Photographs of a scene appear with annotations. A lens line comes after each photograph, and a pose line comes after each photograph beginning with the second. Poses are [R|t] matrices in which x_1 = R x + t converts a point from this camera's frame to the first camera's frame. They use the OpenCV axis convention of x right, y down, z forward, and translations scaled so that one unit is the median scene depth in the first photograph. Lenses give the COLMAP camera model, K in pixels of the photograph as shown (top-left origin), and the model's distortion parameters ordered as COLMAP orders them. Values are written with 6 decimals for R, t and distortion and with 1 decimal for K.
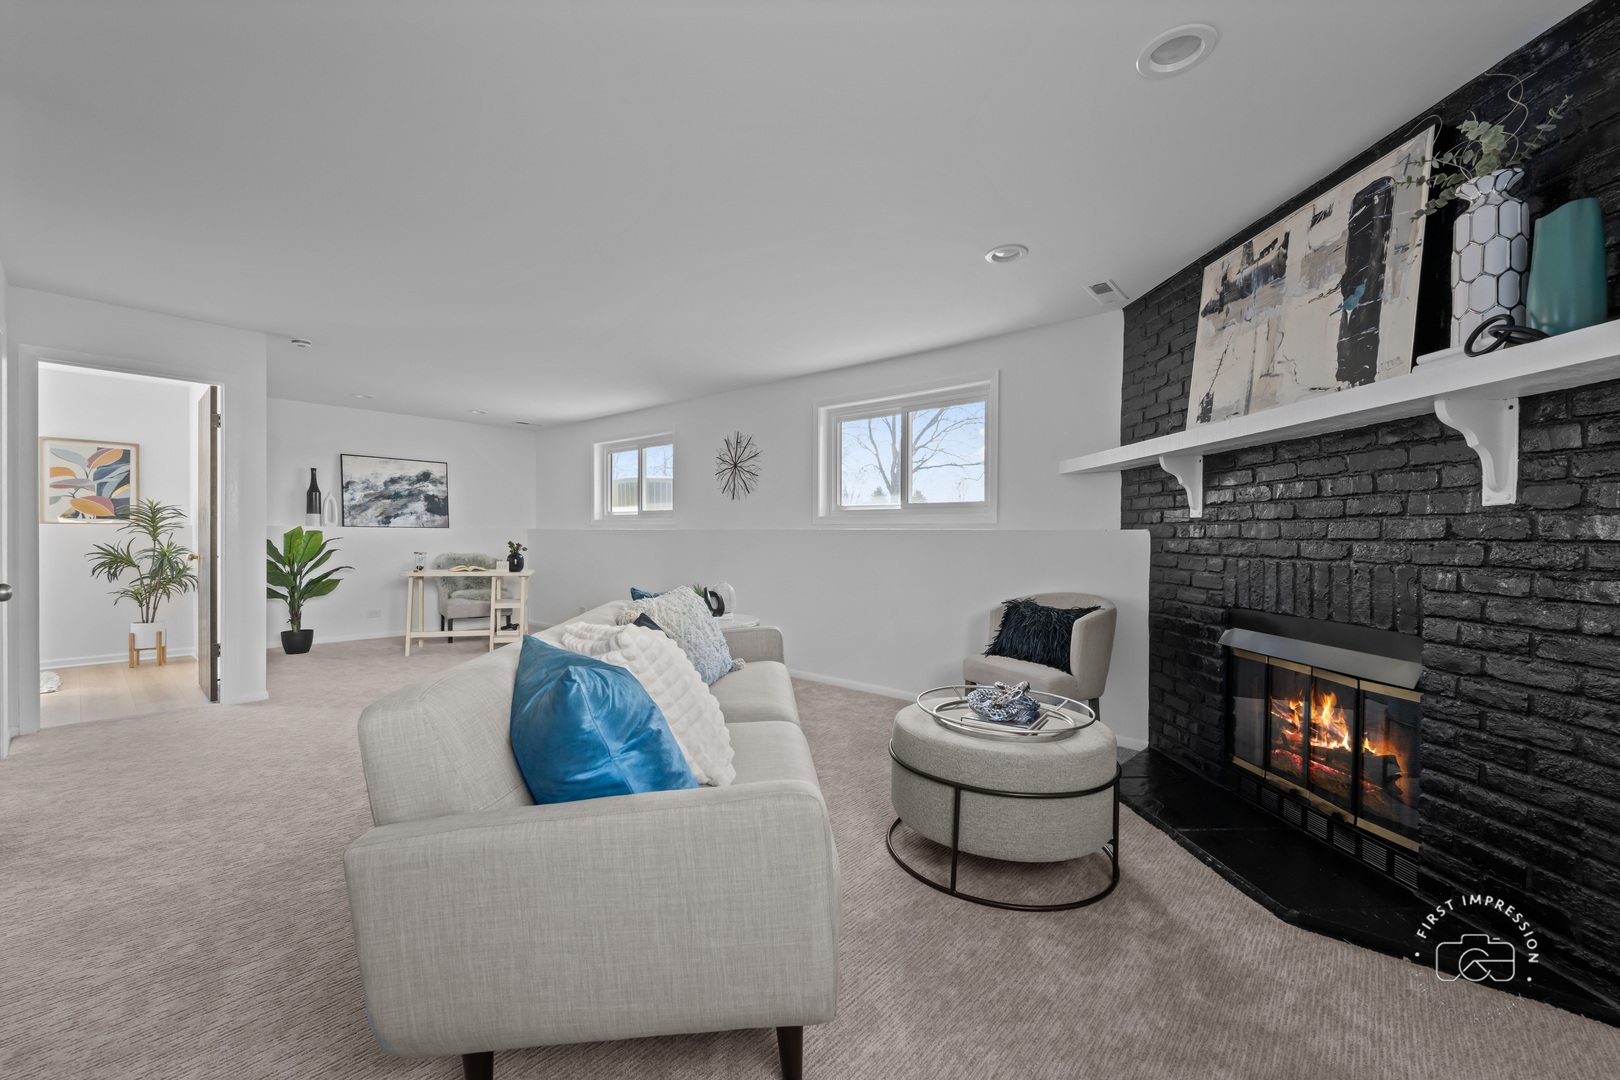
lens RADIAL K [[658.8, 0, 810.0], [0, 658.8, 540.0], [0, 0, 1]] dist [0.002350, 0.000140]
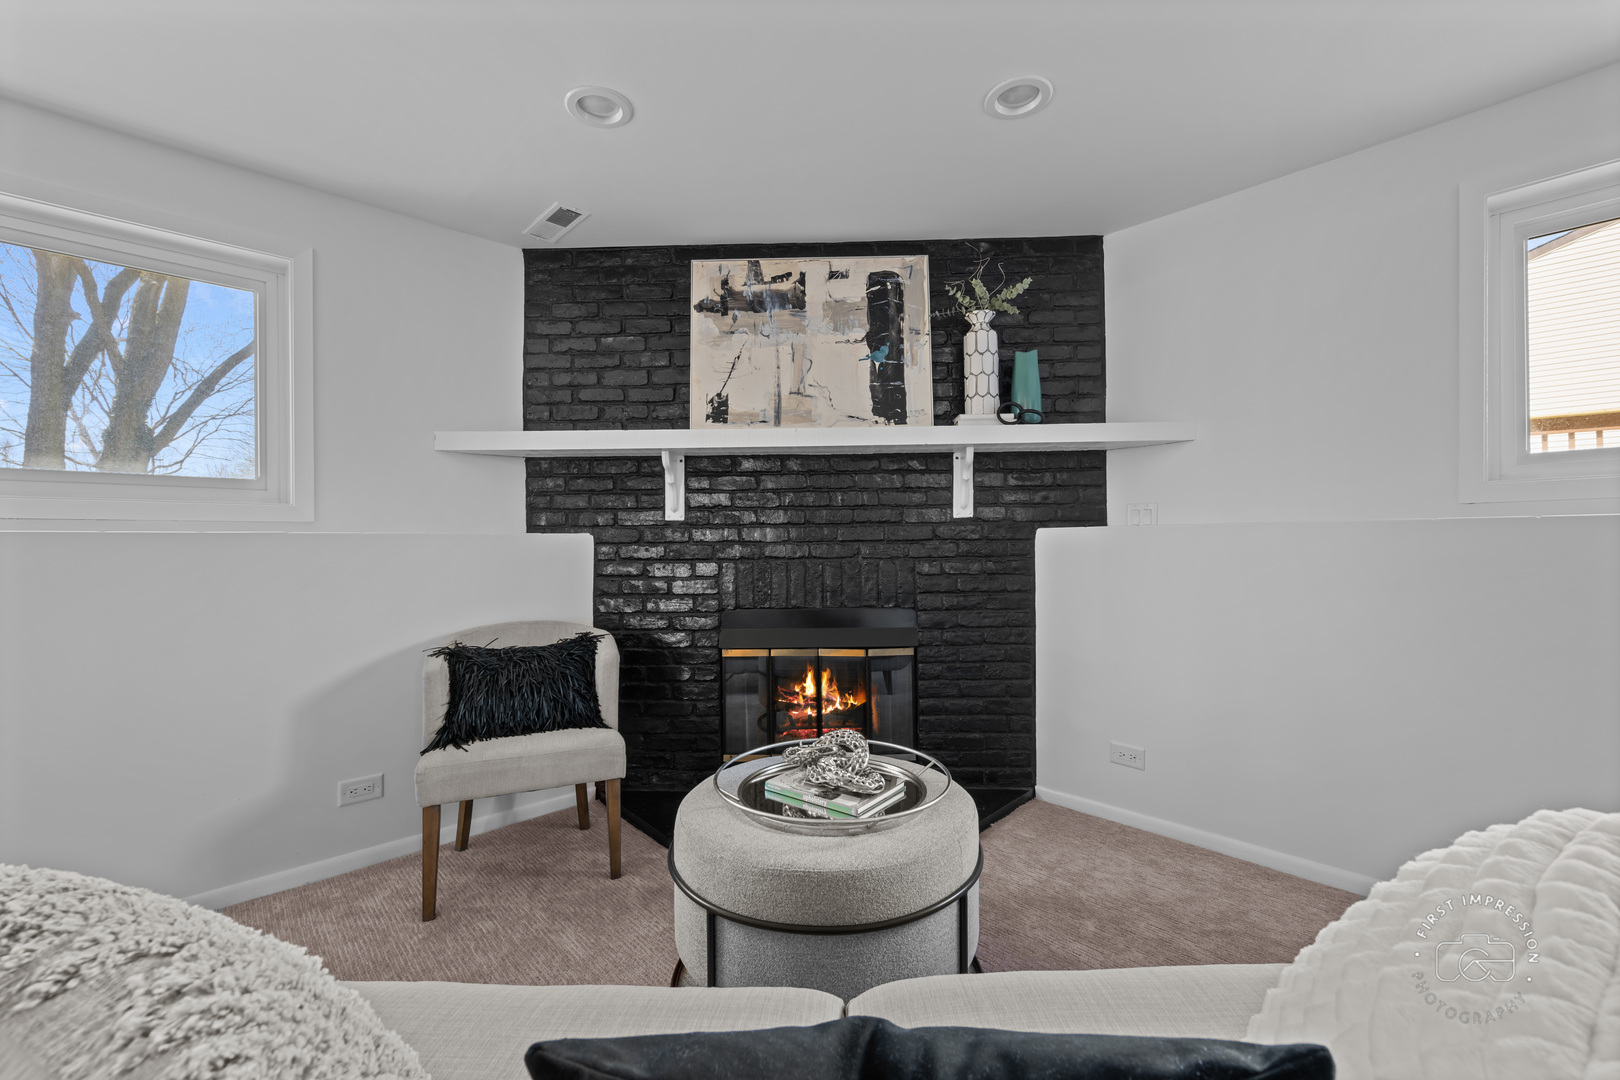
lens RADIAL K [[658.8, 0, 810.0], [0, 658.8, 540.0], [0, 0, 1]] dist [0.002350, 0.000140]
pose [[0.068605, -0.006236, 0.997624, -0.569552], [0.017794, 0.999829, 0.005026, -0.013395], [-0.997485, 0.017407, 0.068704, 1.264221]]
